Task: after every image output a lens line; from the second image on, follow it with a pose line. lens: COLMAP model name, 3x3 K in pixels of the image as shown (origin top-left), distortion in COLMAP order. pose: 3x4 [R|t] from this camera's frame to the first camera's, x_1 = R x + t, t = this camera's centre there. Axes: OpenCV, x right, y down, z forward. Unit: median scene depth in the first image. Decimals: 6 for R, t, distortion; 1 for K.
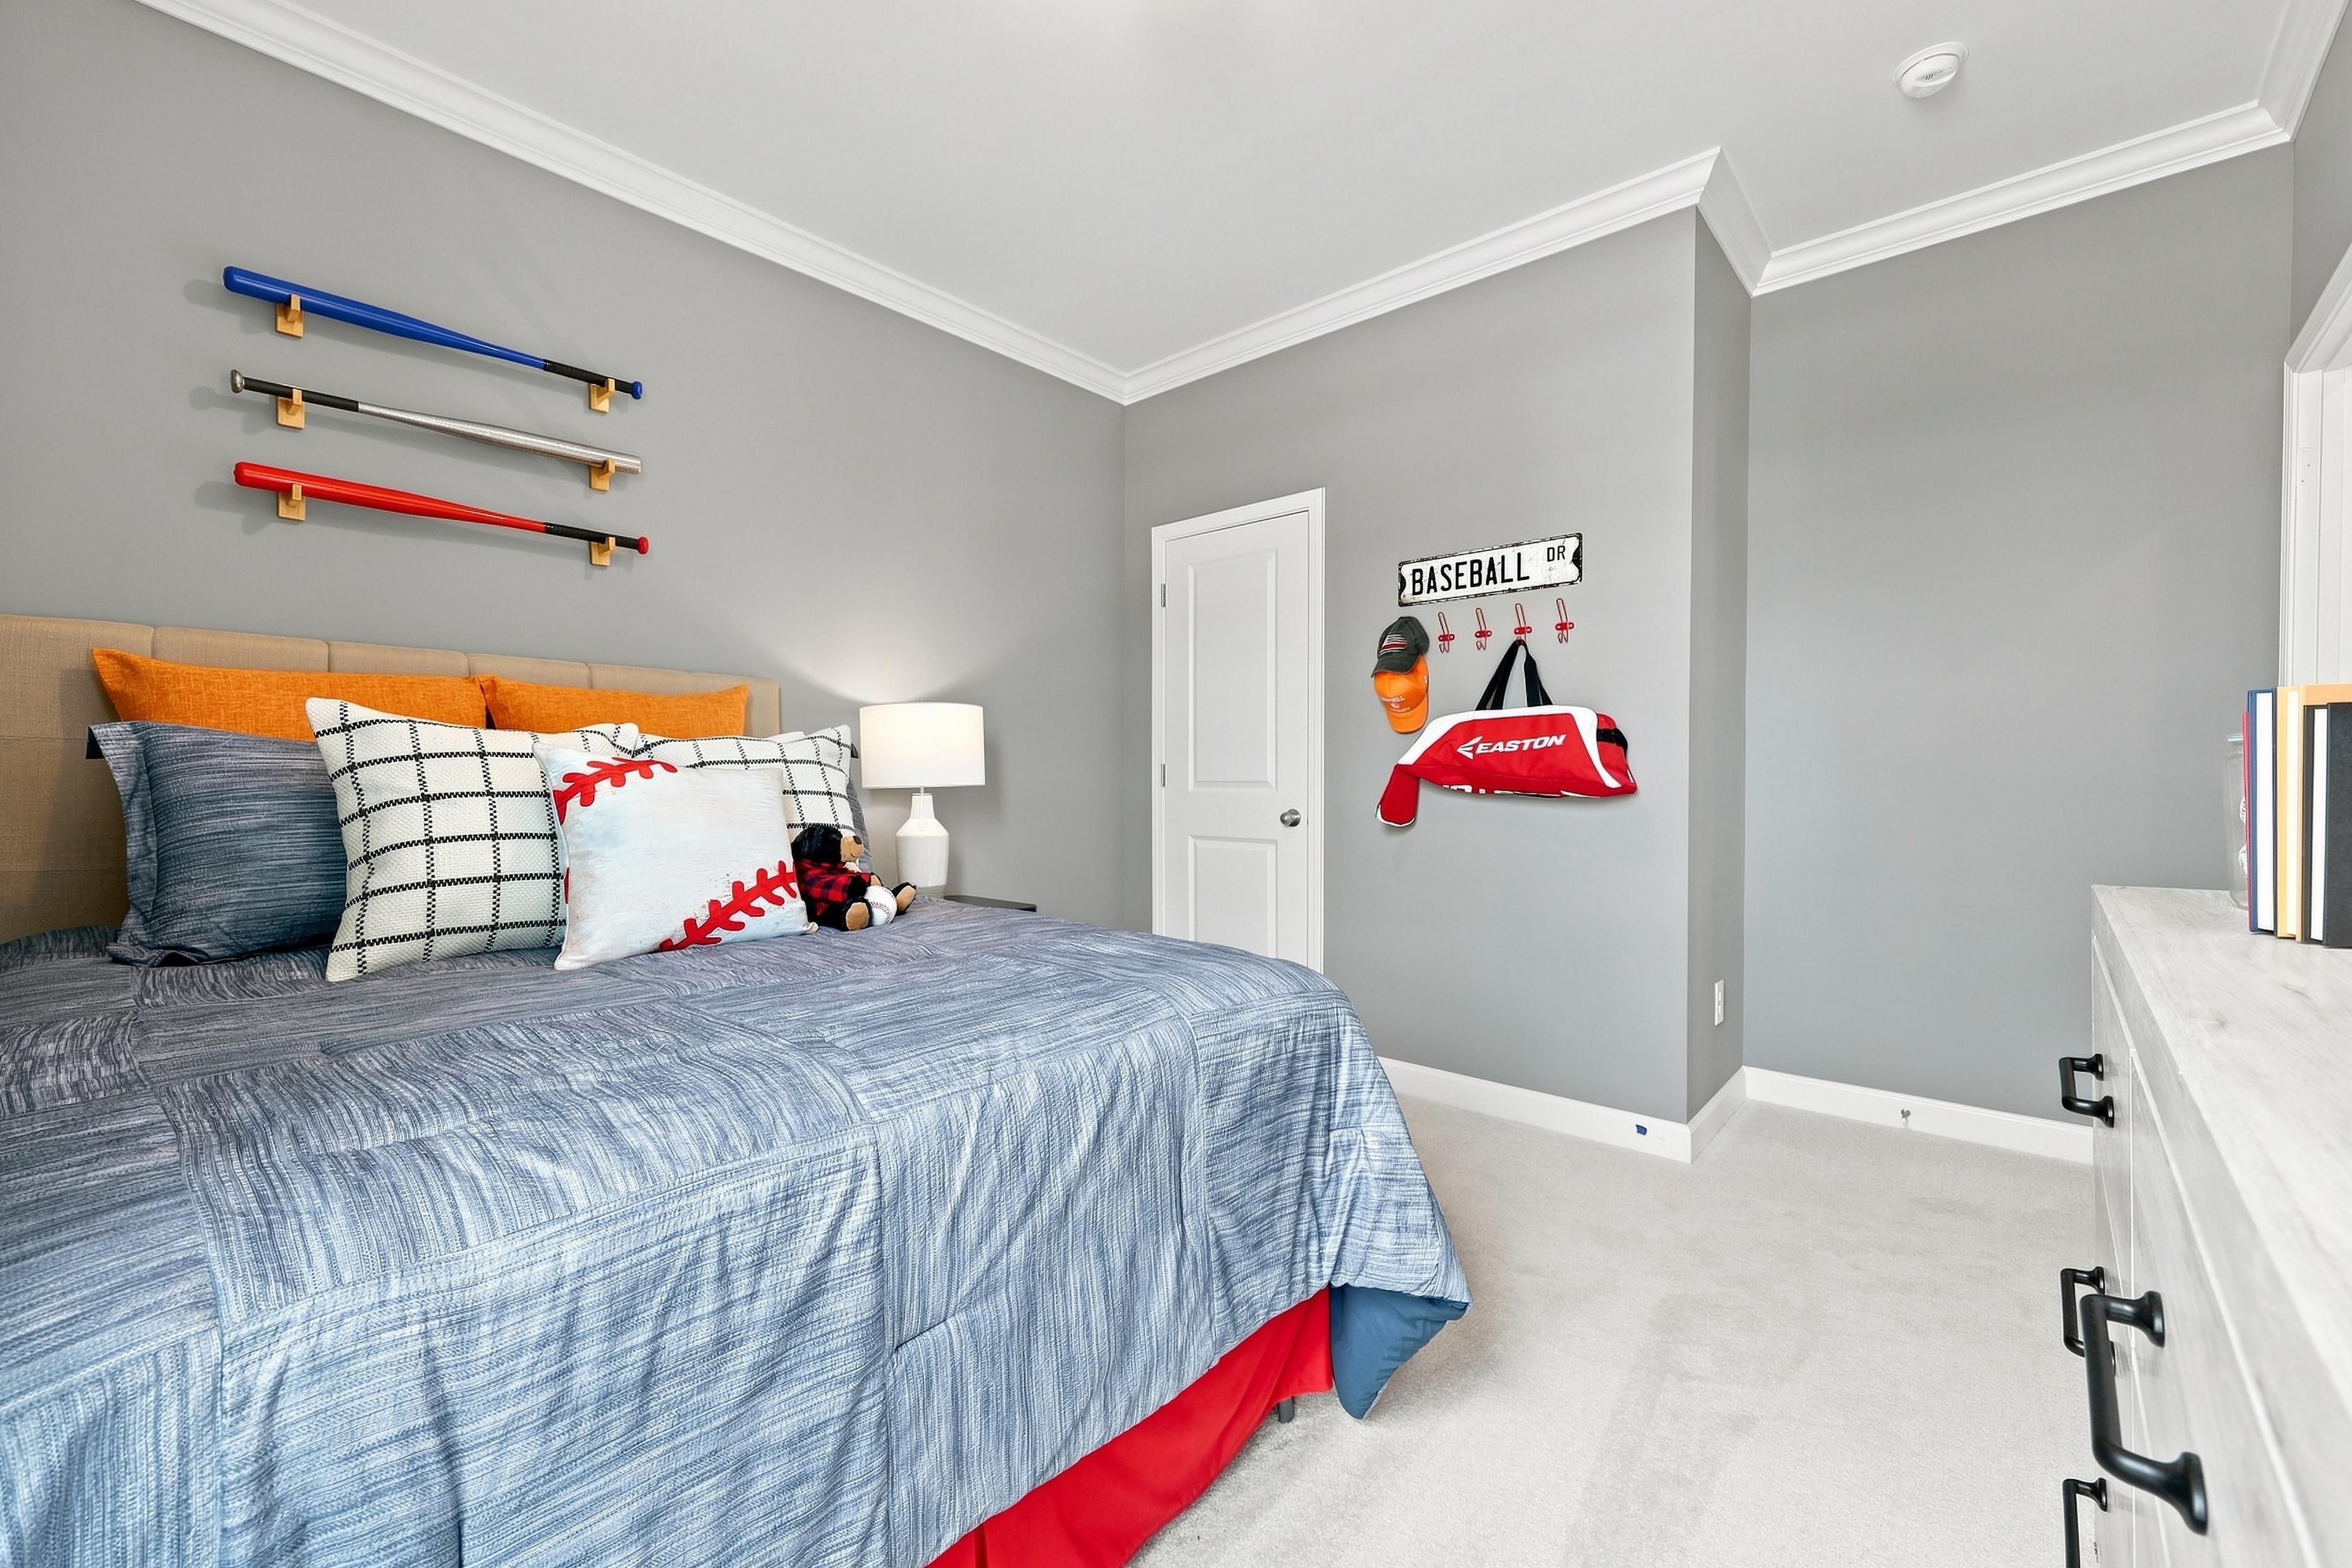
lens RADIAL K [[956.8, 0, 1176.1], [0, 956.8, 782.6], [0, 0, 1]] dist [0.005243, 0.000106]
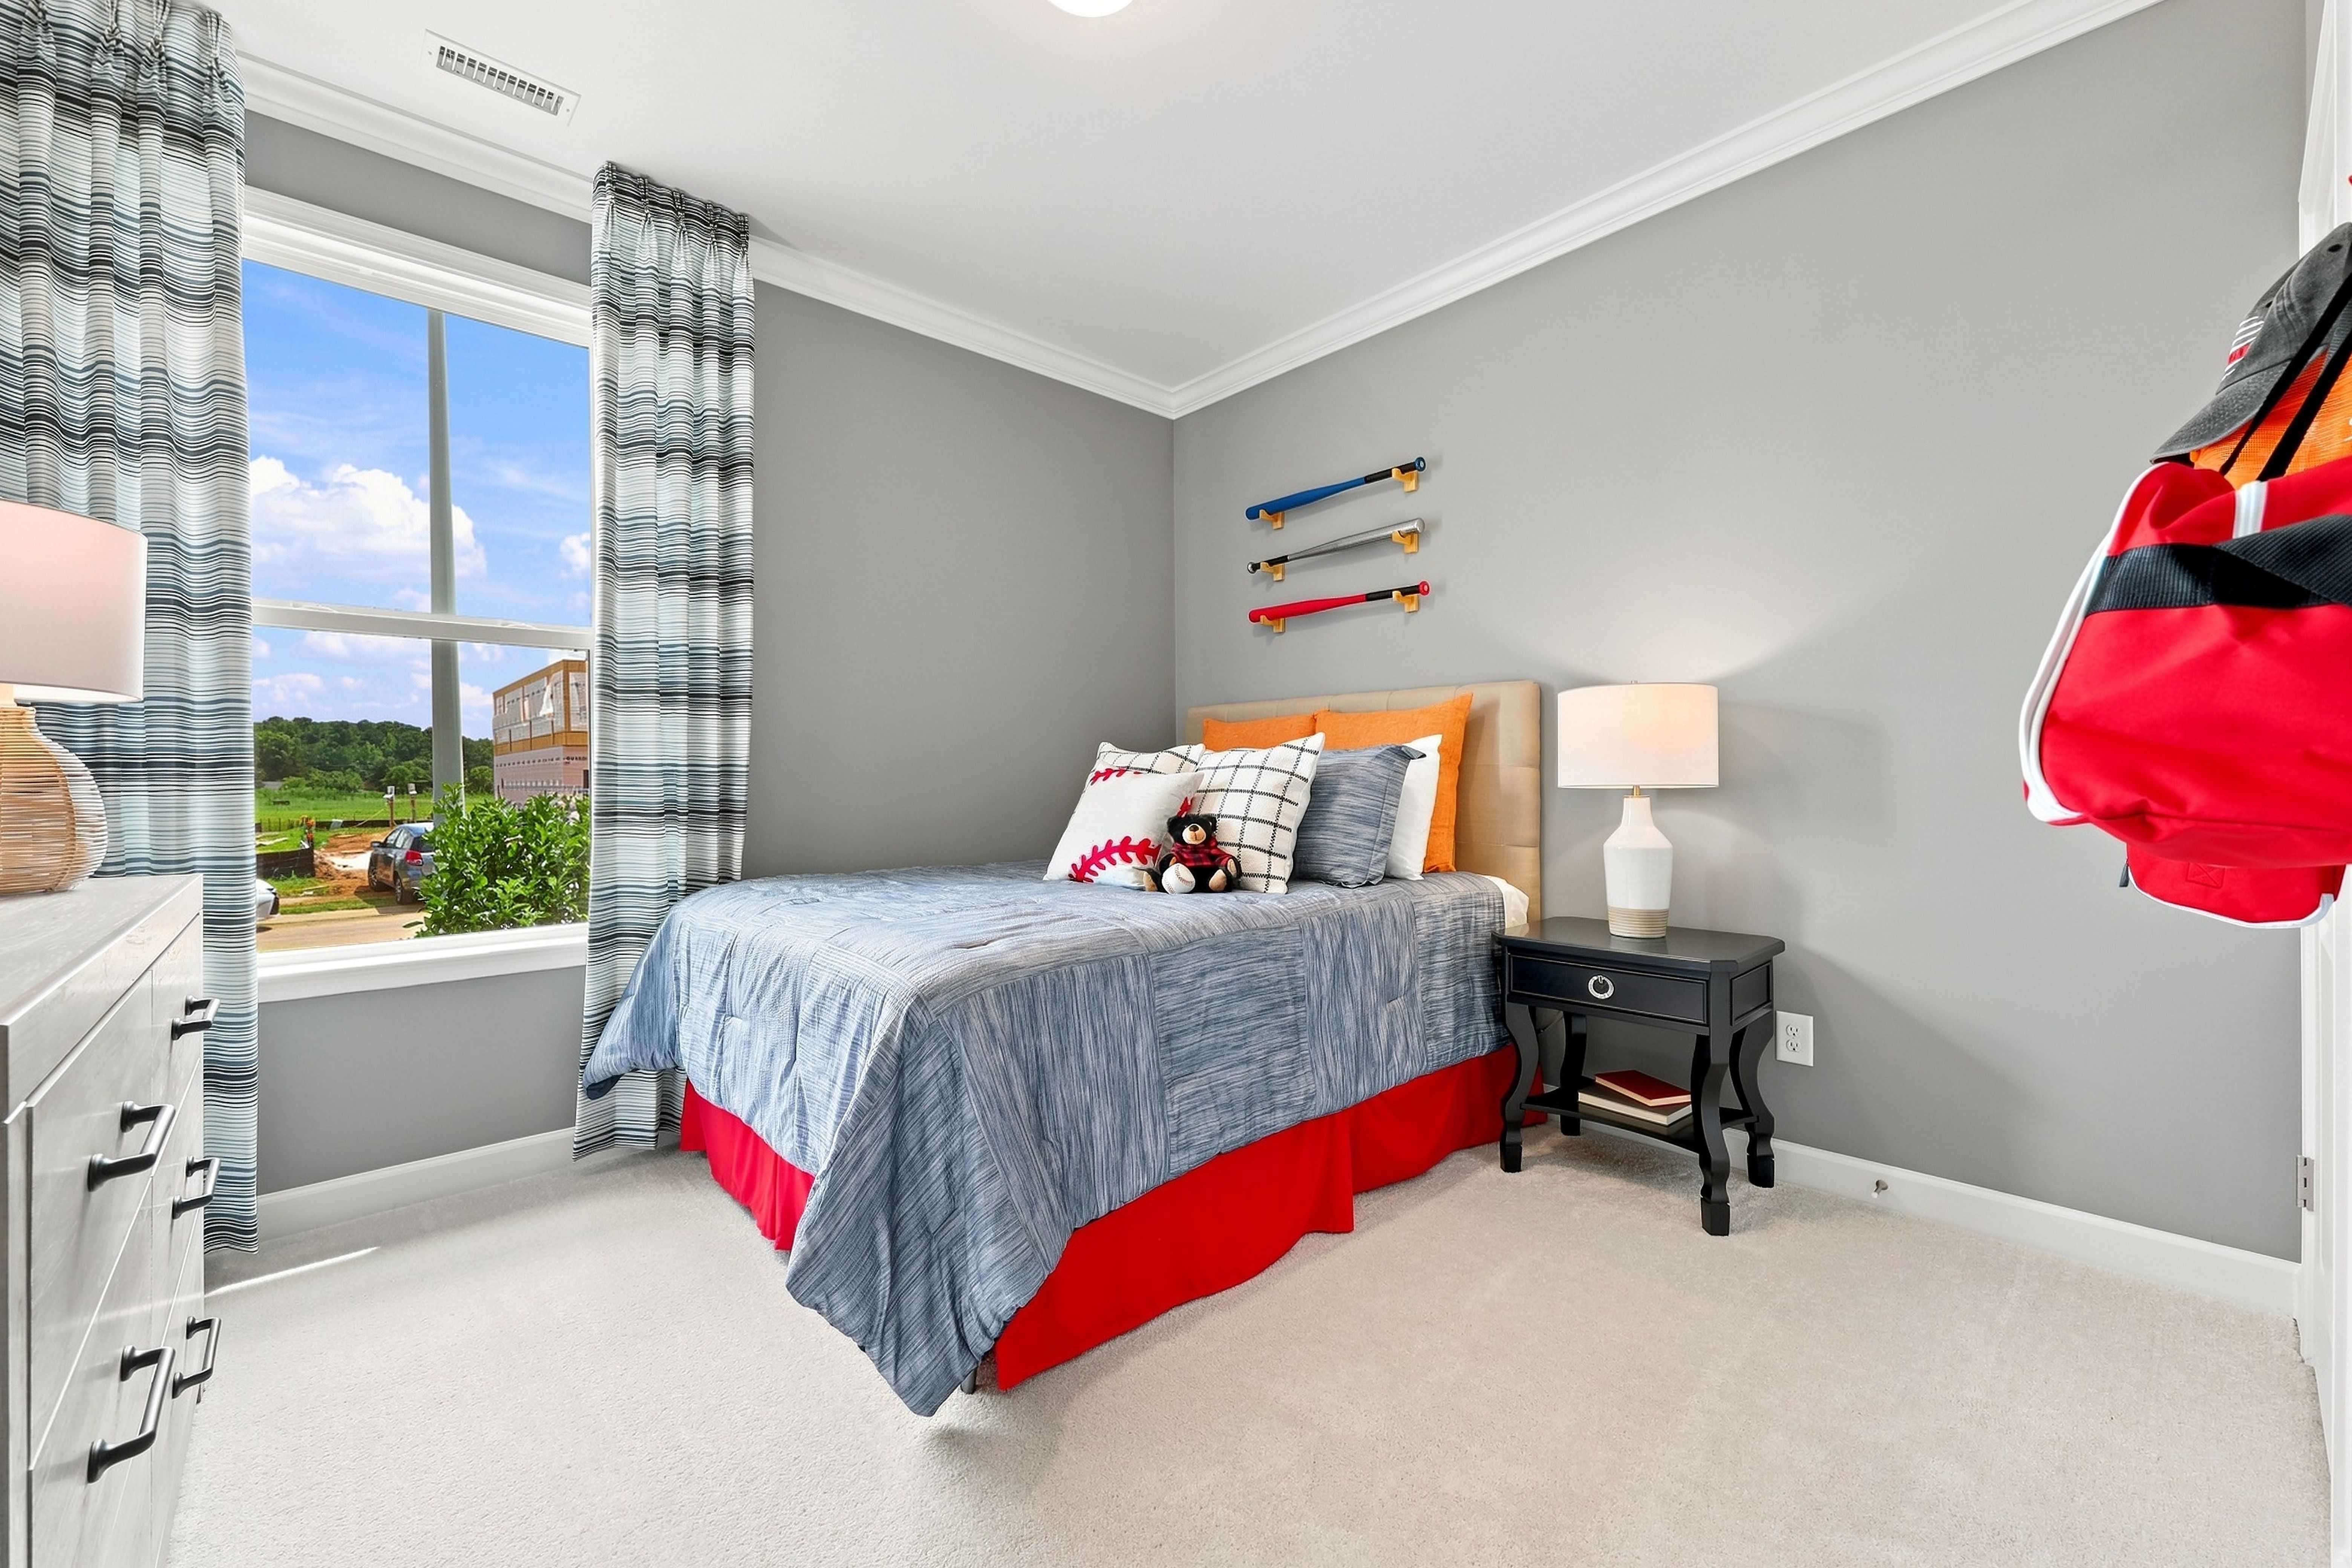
lens RADIAL K [[956.8, 0, 1166.5], [0, 956.8, 772.7], [0, 0, 1]] dist [0.005243, 0.000106]
pose [[-0.107698, -0.001167, -0.994183, 0.831404], [0.002593, 0.999996, -0.001455, -0.011955], [0.994180, -0.002735, -0.107694, 0.960305]]
